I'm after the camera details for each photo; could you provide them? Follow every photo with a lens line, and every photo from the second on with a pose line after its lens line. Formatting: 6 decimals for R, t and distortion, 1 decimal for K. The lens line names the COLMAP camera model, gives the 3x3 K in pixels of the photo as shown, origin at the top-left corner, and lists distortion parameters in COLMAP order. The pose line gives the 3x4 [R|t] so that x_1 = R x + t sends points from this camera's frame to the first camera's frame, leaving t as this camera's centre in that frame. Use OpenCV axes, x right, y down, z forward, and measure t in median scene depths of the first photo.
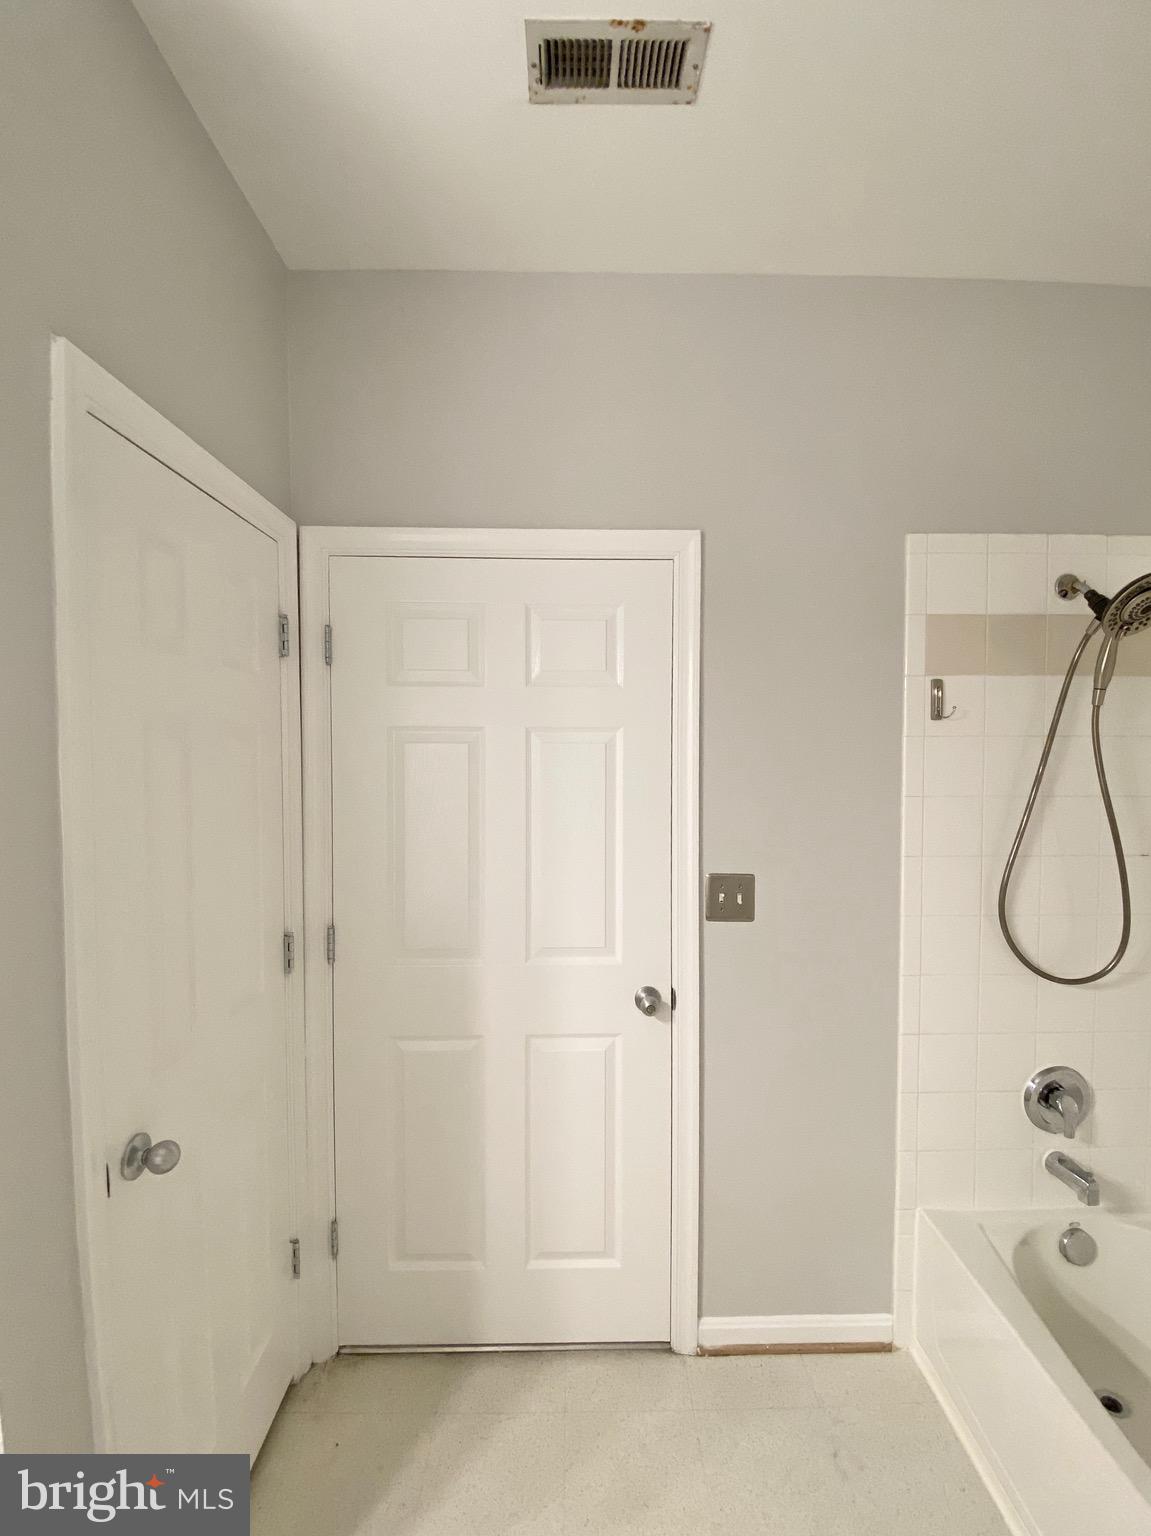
lens RADIAL K [[657.6, 0, 573.5], [0, 657.6, 774.2], [0, 0, 1]] dist [0.024003, -0.023092]
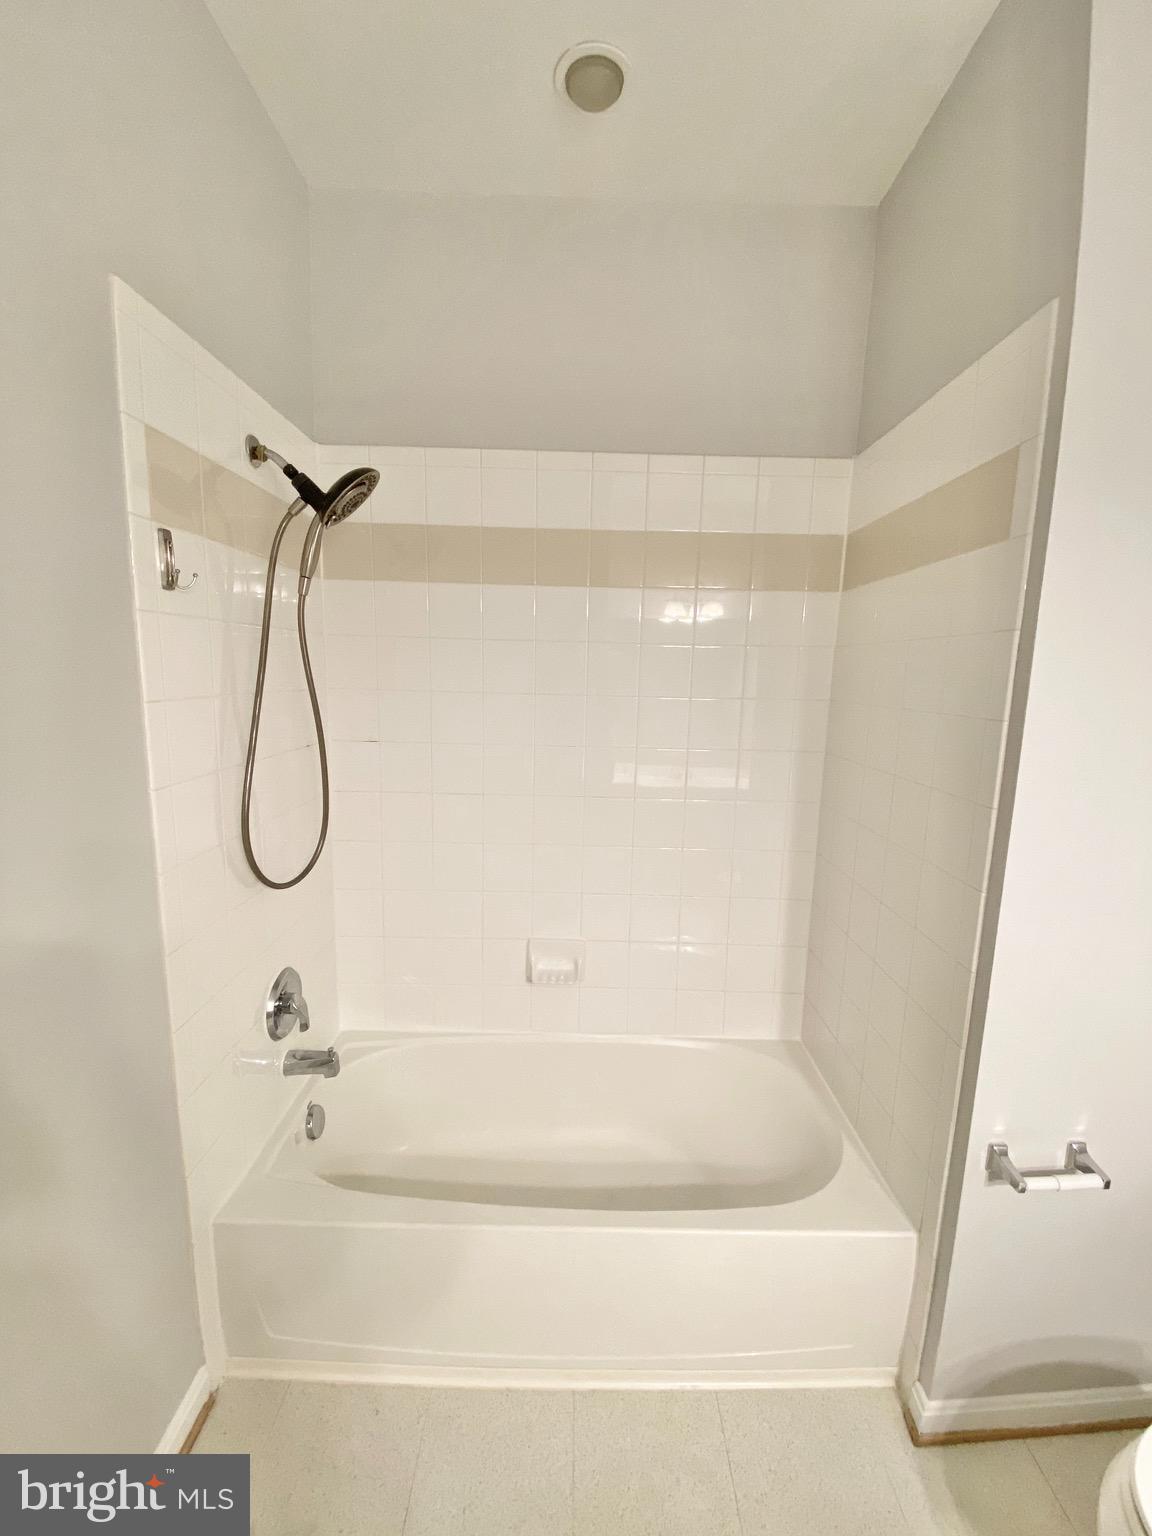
lens RADIAL K [[623.2, 0, 575.2], [0, 623.2, 764.7], [0, 0, 1]] dist [0.016671, -0.019985]
pose [[-0.001147, -0.154862, 0.987935, -0.133912], [0.008820, 0.987896, 0.154866, 0.002466], [-0.999960, 0.008891, 0.000233, 0.577045]]
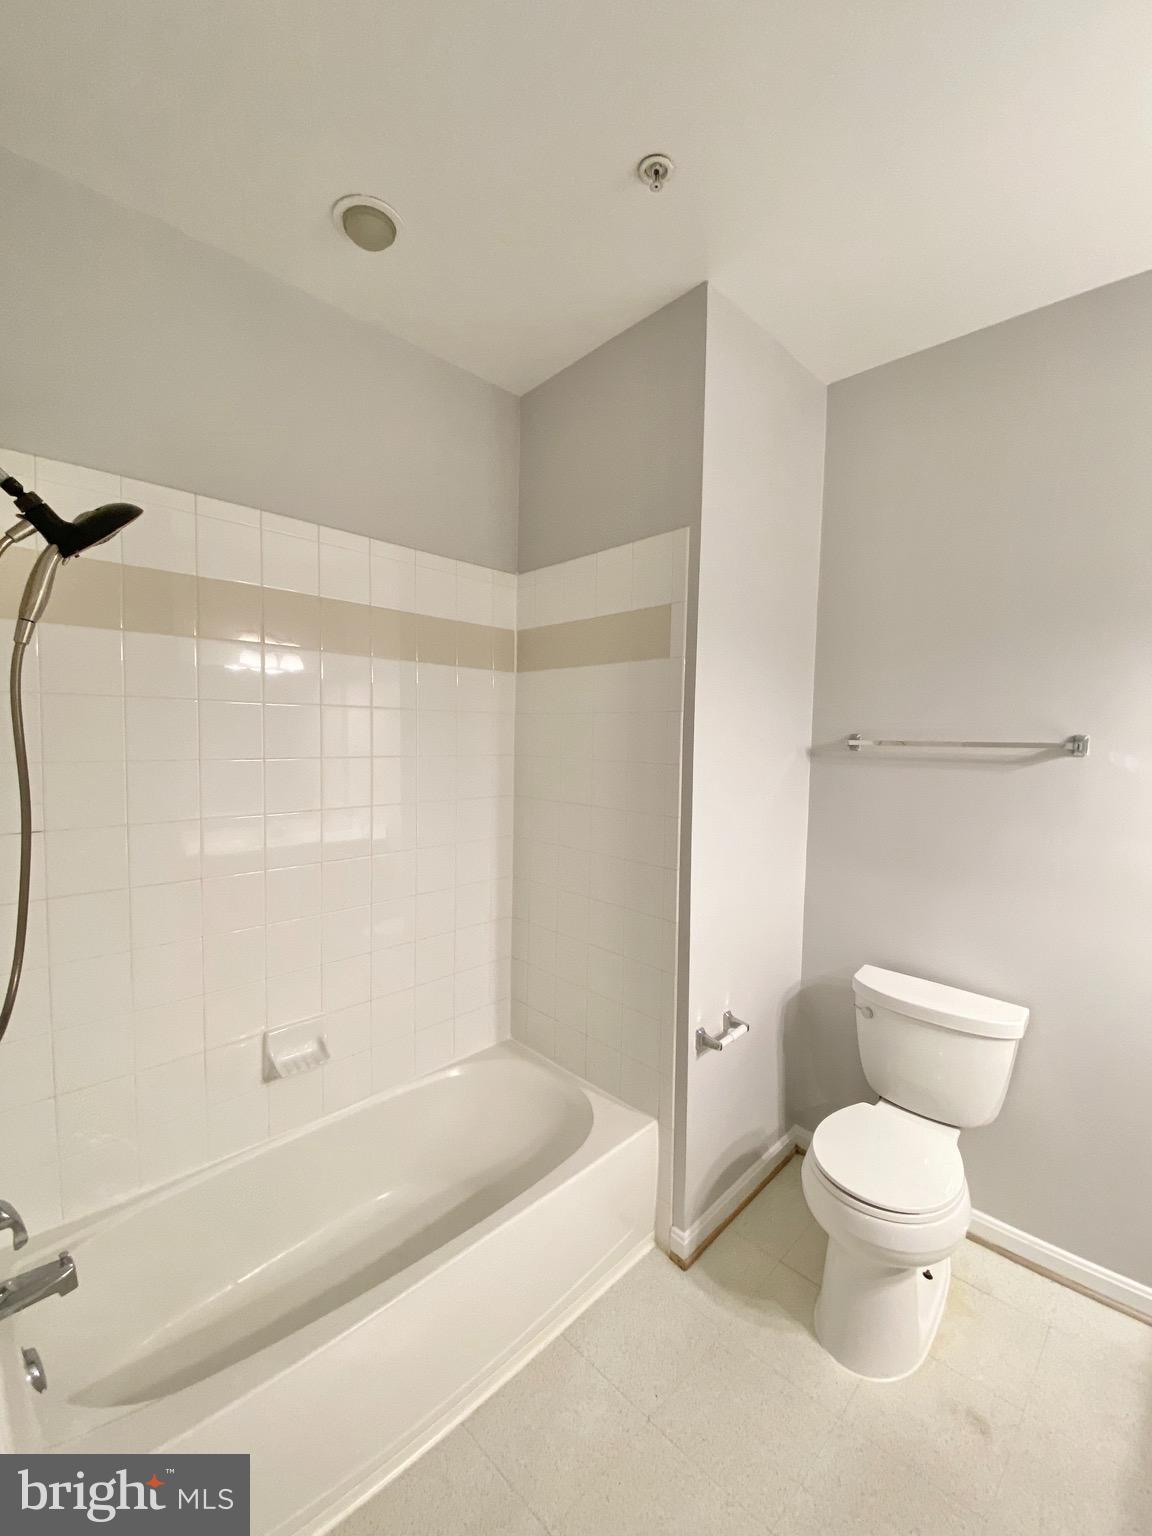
lens RADIAL K [[623.2, 0, 575.2], [0, 623.2, 764.7], [0, 0, 1]] dist [0.016671, -0.019985]
pose [[-0.708181, -0.050940, 0.704190, -0.115169], [0.003702, 0.997112, 0.075853, -0.020917], [-0.706021, 0.056324, -0.705948, 1.020971]]
